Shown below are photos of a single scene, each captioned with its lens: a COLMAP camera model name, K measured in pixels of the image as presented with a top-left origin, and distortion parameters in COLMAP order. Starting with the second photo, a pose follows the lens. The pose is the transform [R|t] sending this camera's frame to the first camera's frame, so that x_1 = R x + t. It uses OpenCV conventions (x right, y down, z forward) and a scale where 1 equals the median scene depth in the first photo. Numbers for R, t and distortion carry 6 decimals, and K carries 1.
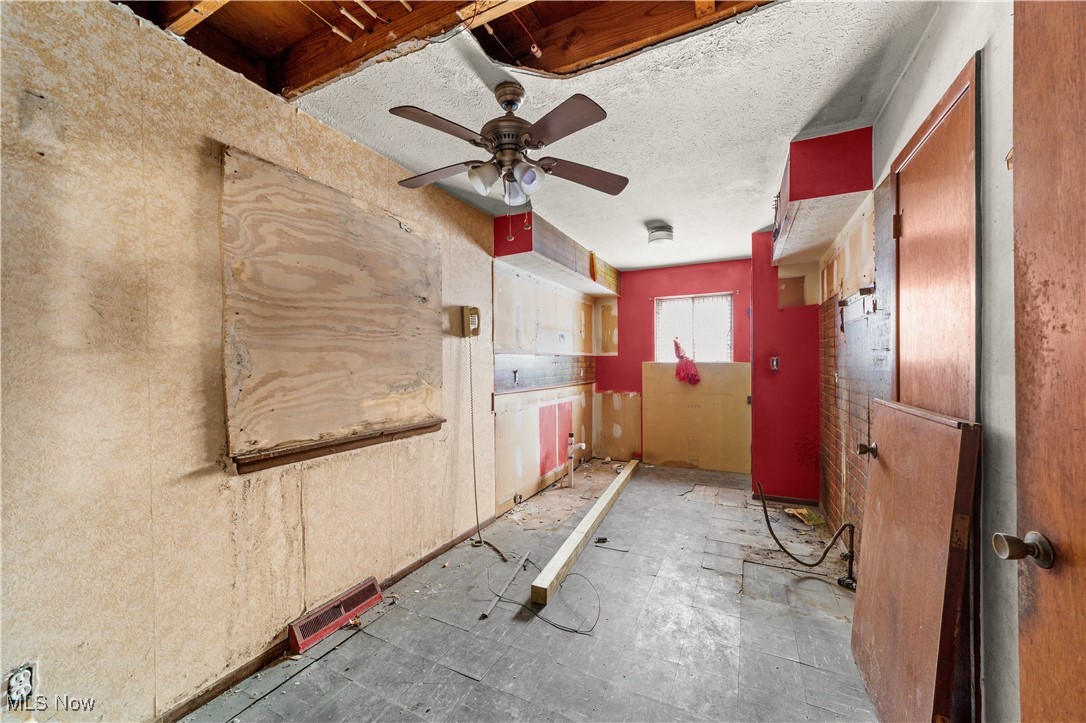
lens RADIAL K [[420.7, 0, 539.9], [0, 420.7, 365.7], [0, 0, 1]] dist [-0.014556, 0.008308]
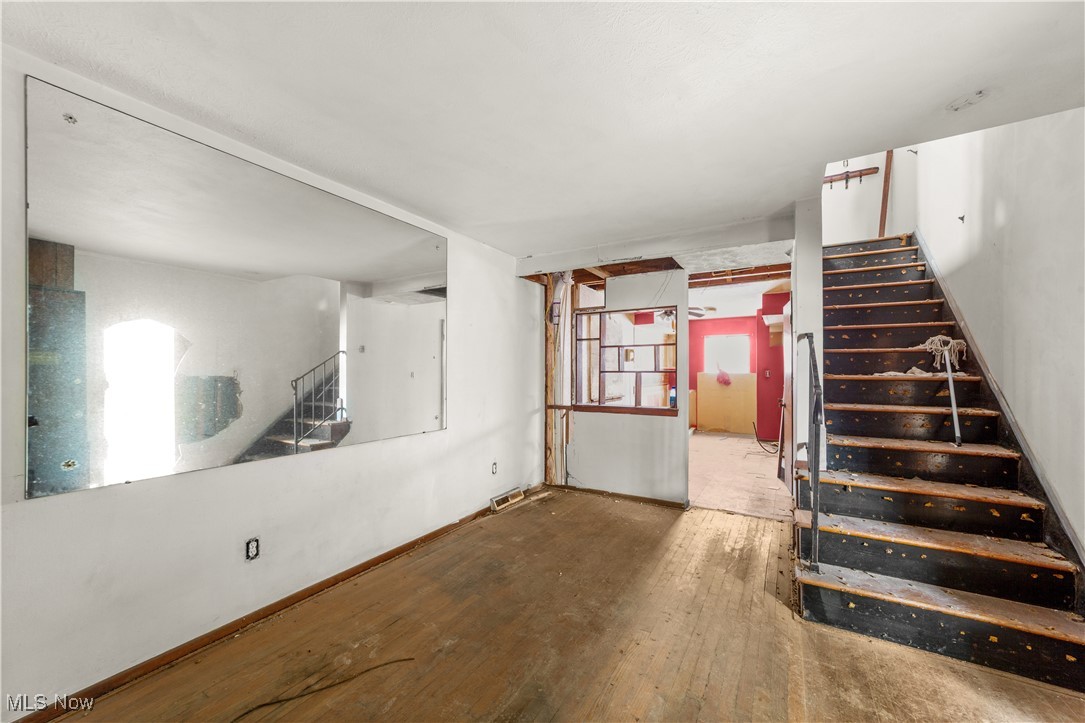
lens RADIAL K [[420.3, 0, 539.4], [0, 420.3, 365.7], [0, 0, 1]] dist [-0.014556, 0.008308]
pose [[0.996888, 0.007834, -0.078436, -0.324543], [-0.009130, 0.999827, -0.016182, -0.002281], [0.078296, 0.016848, 0.996788, -0.941653]]
